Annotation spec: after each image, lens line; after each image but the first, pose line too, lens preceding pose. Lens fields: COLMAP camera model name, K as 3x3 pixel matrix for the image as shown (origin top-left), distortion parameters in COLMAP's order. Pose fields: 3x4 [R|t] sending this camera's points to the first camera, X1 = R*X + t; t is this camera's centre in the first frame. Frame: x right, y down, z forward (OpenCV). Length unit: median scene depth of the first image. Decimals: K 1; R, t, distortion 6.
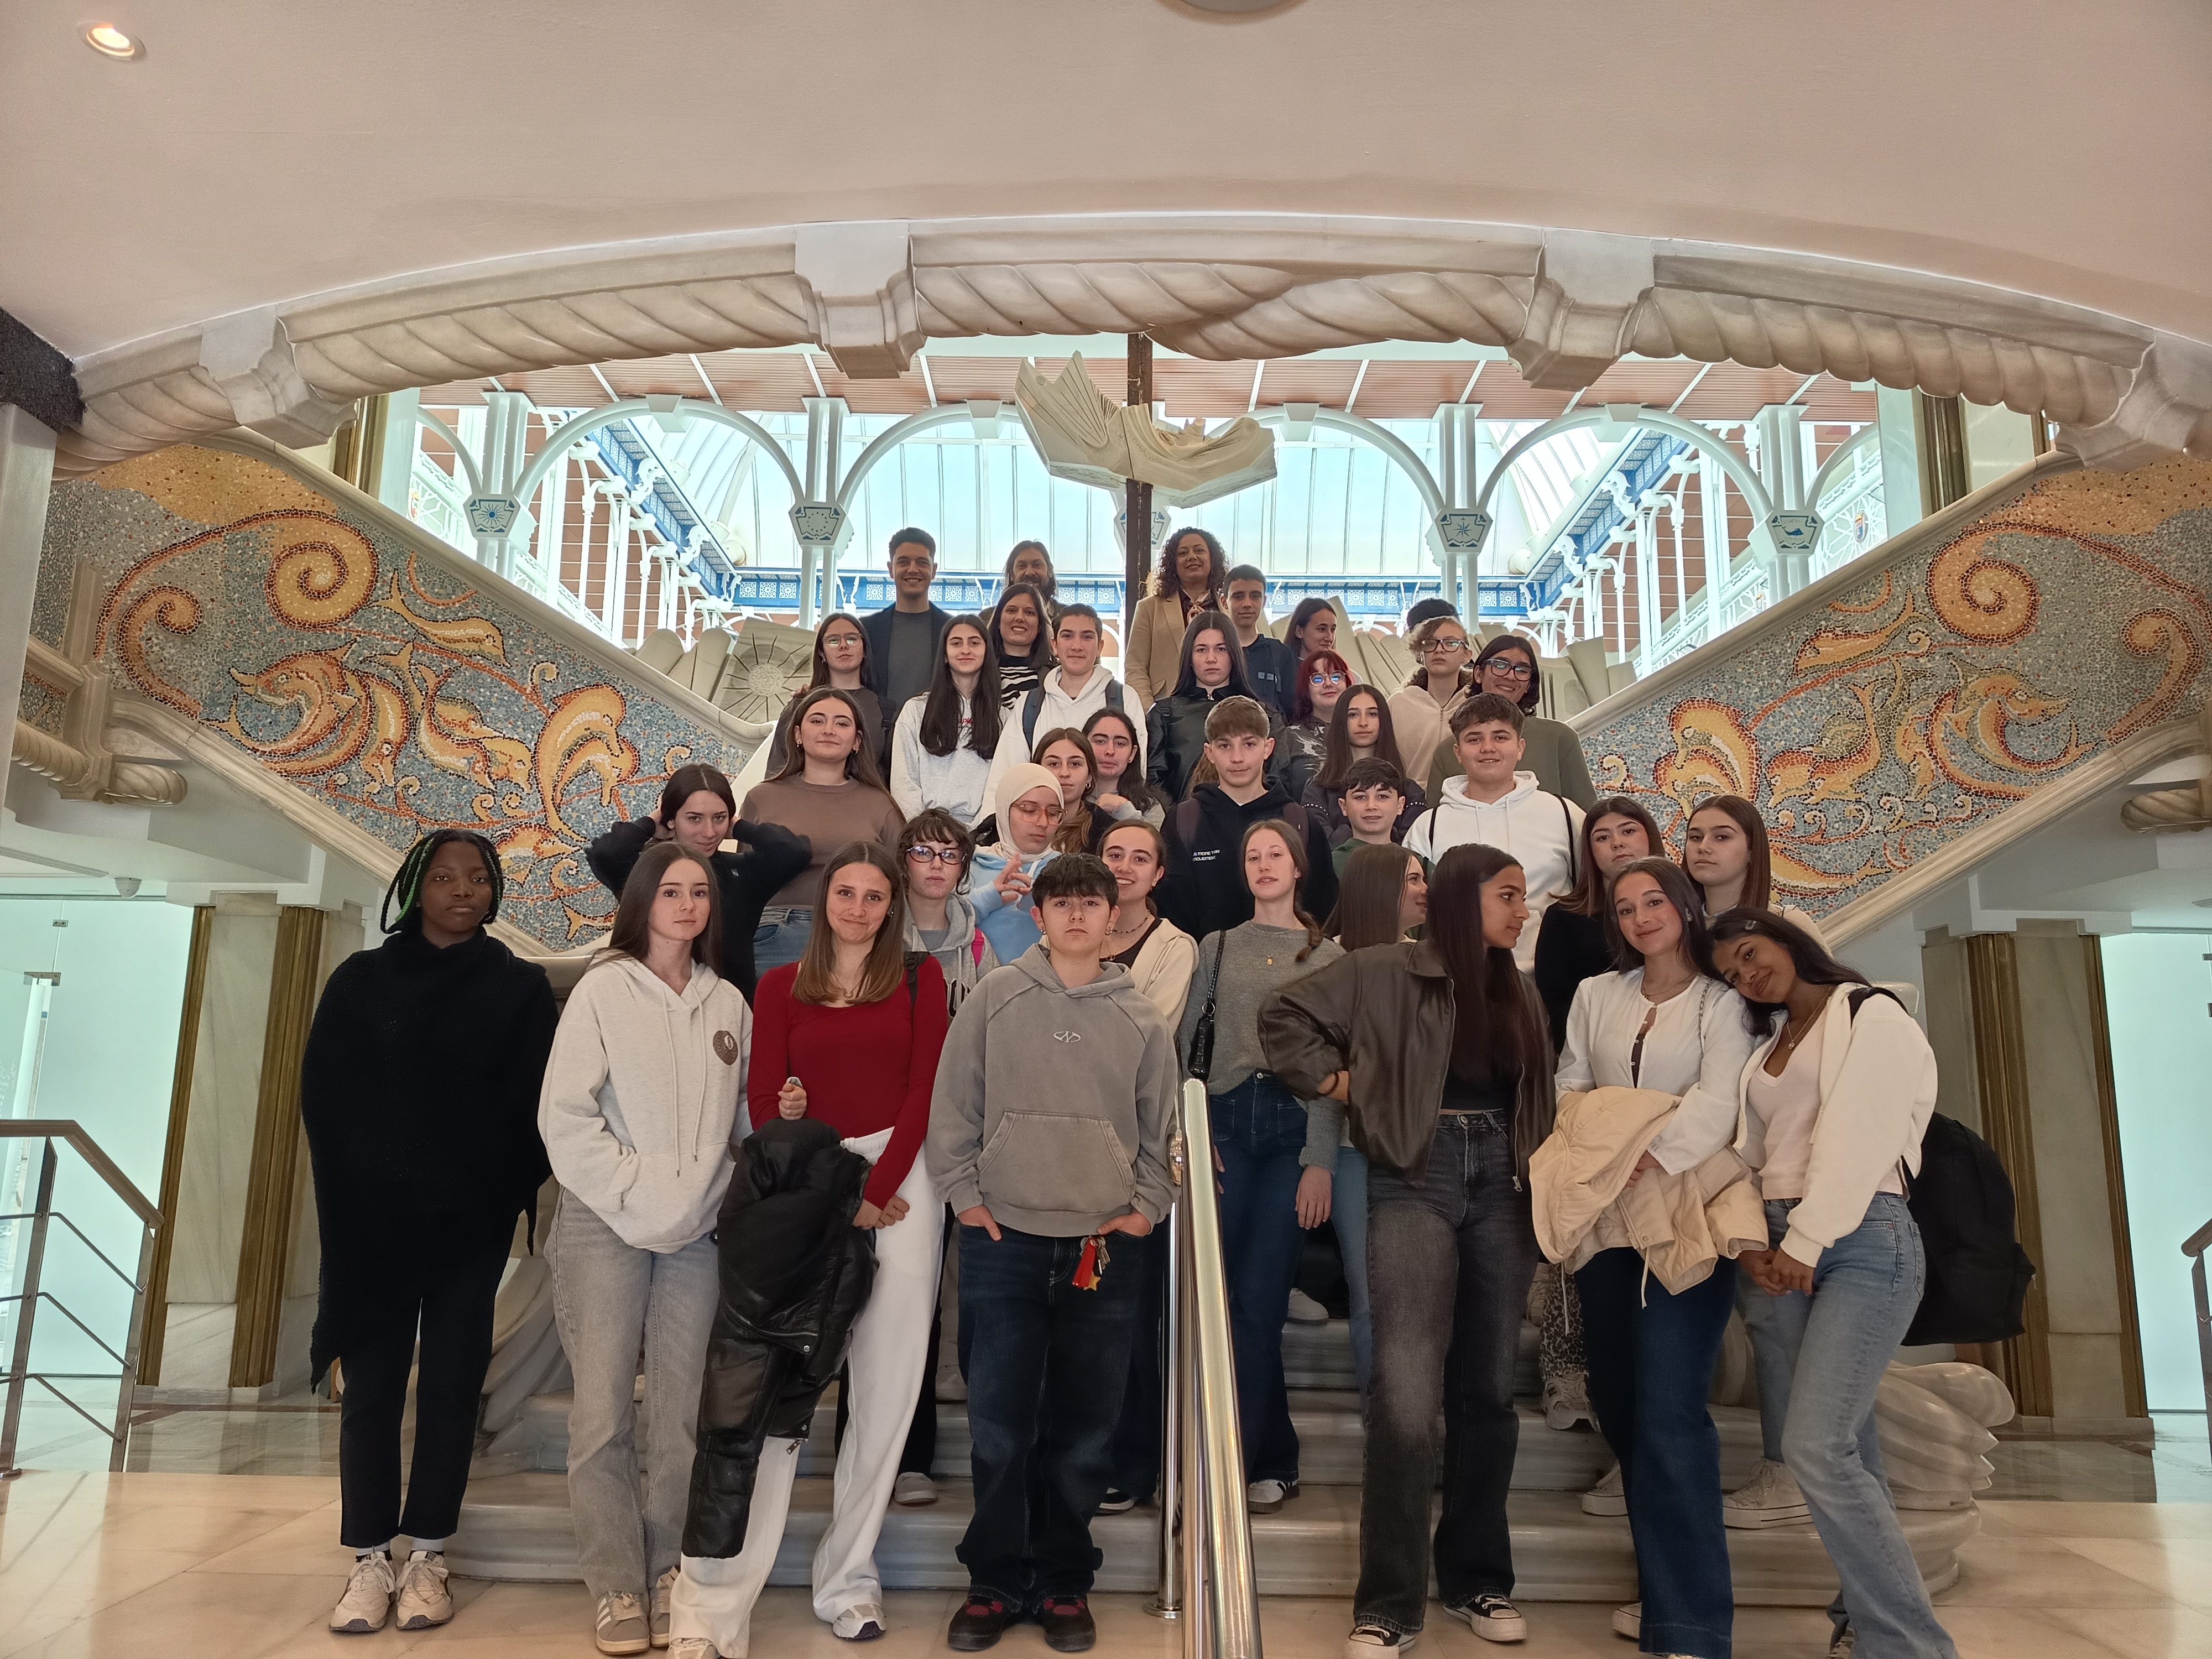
lens RADIAL K [[1546.8, 0, 1094.0], [0, 1546.8, 828.6], [0, 0, 1]] dist [0.097844, -0.163051]
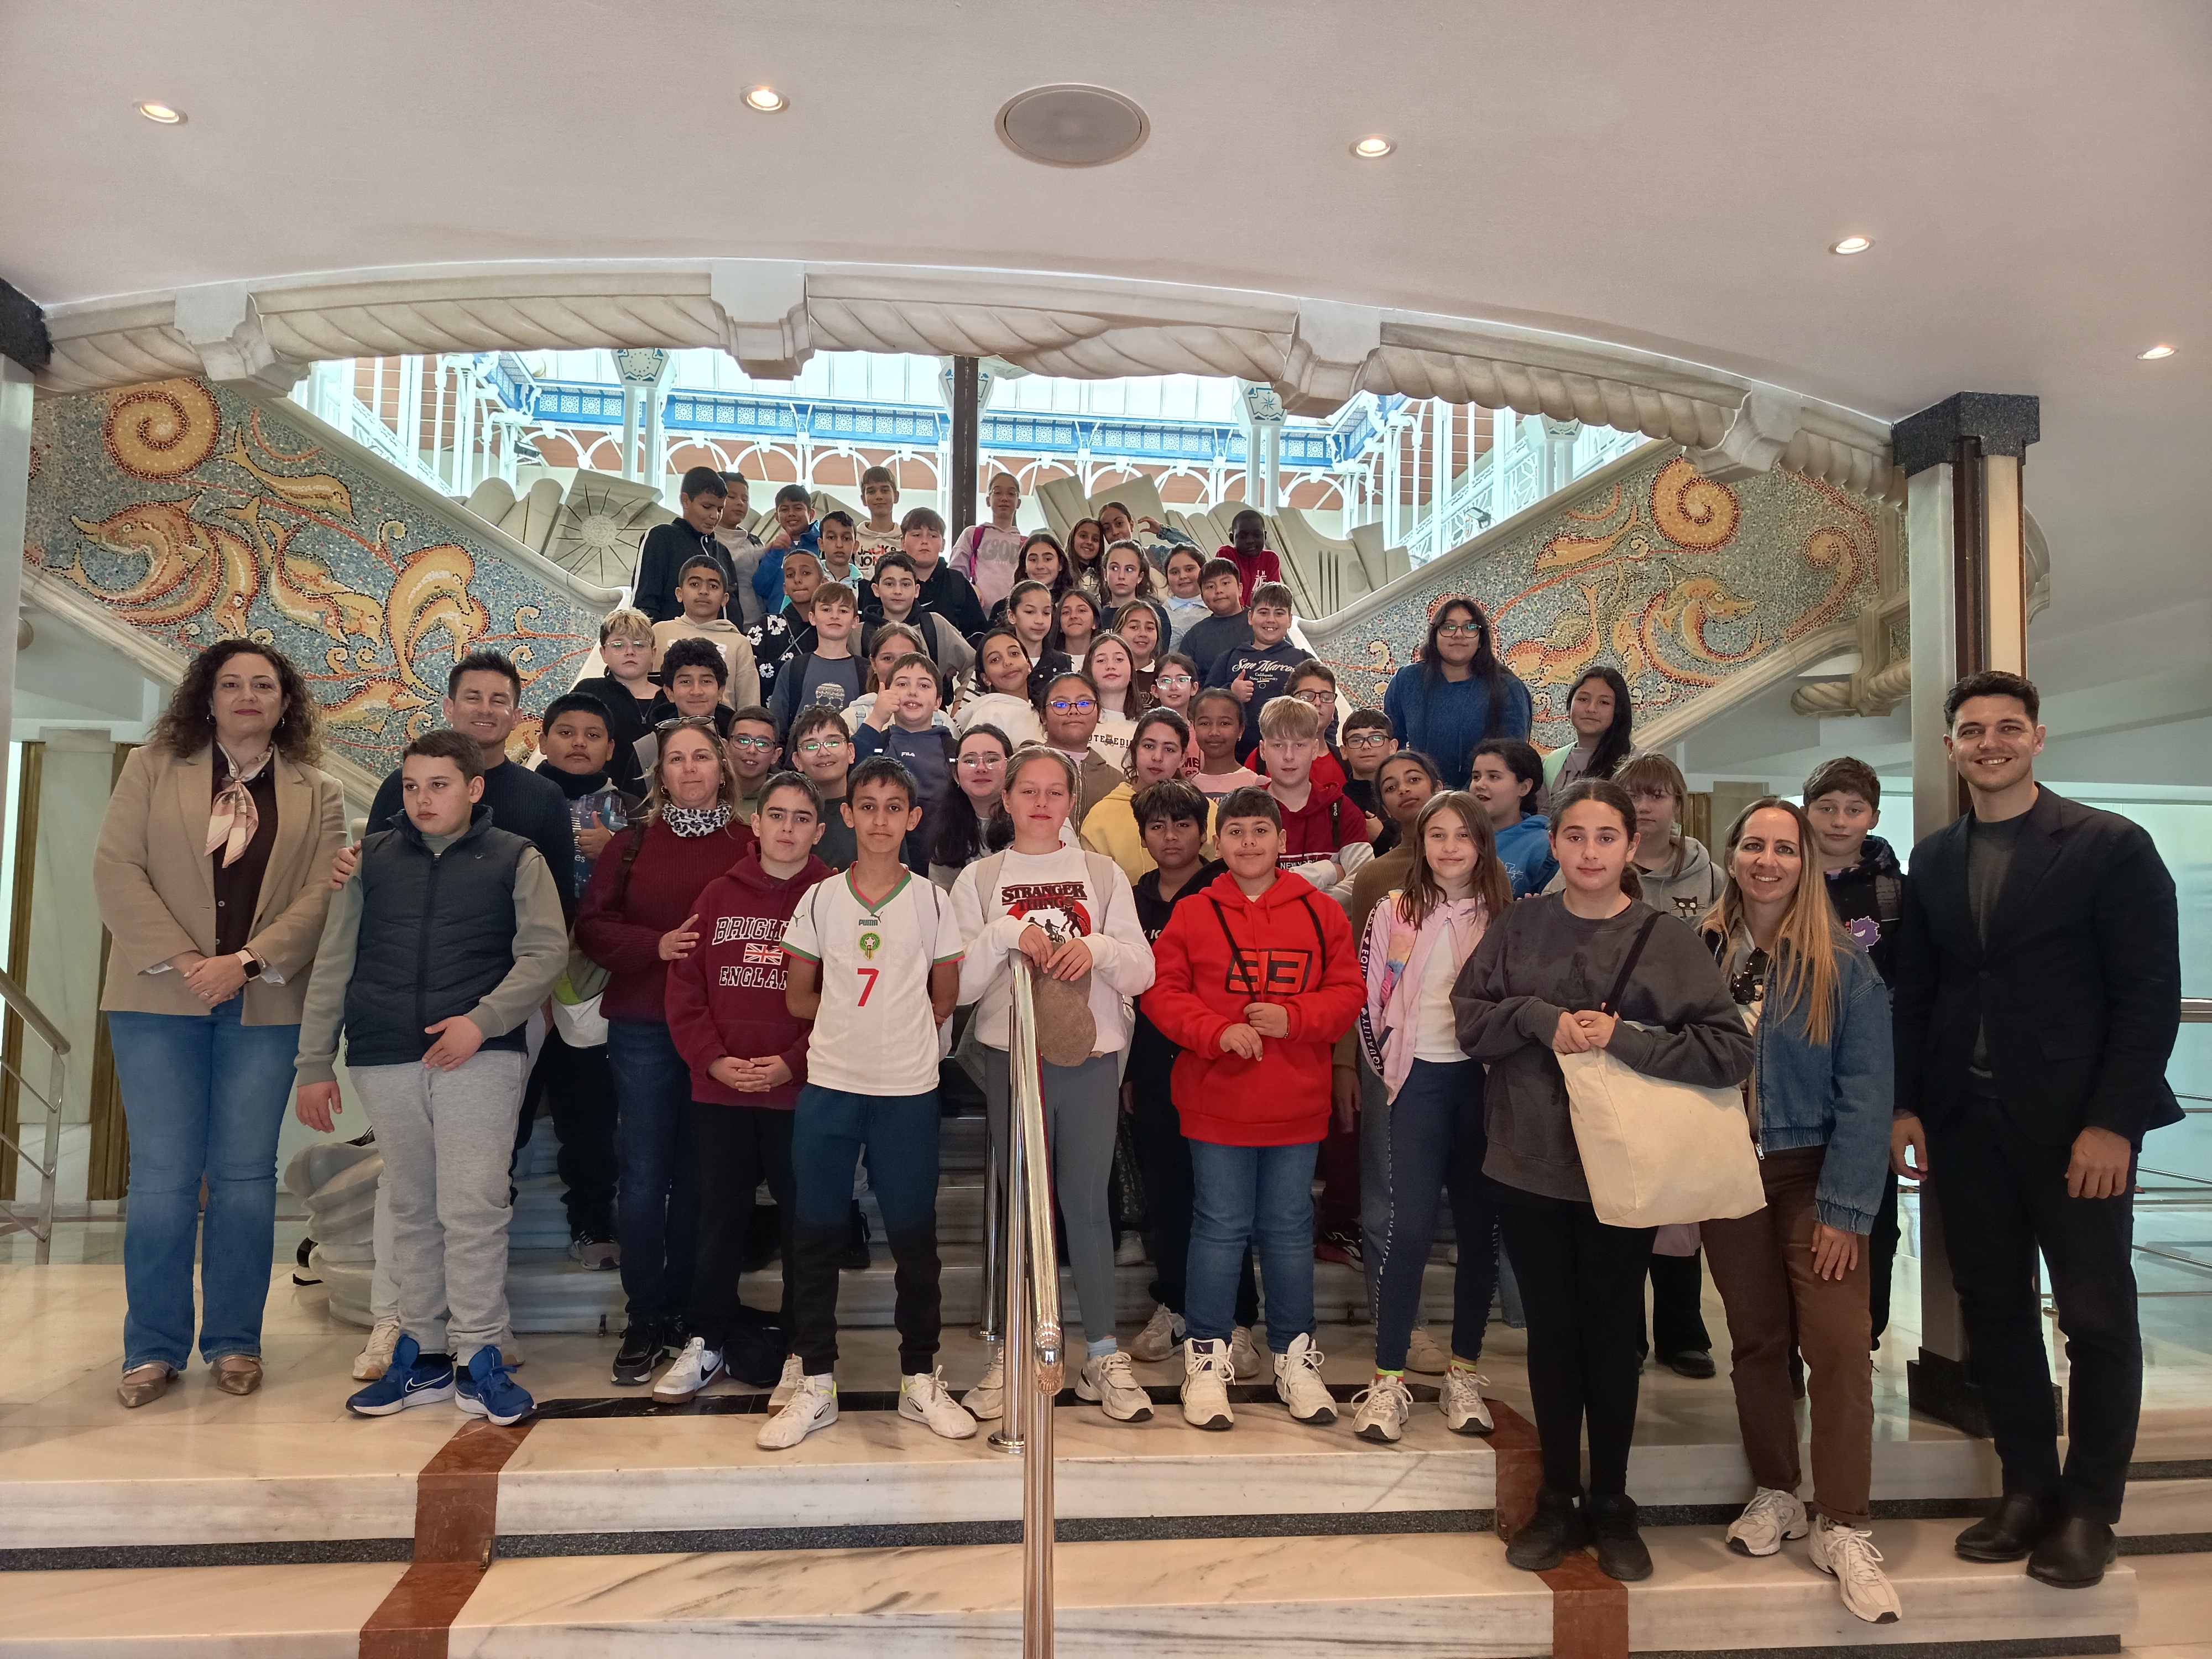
lens RADIAL K [[1541.8, 0, 1098.8], [0, 1541.8, 827.8], [0, 0, 1]] dist [0.072660, -0.101405]
pose [[0.992022, 0.011143, 0.125570, -0.013114], [-0.025010, 0.993682, 0.109406, -0.028908], [-0.123557, -0.111674, 0.986034, -0.108318]]
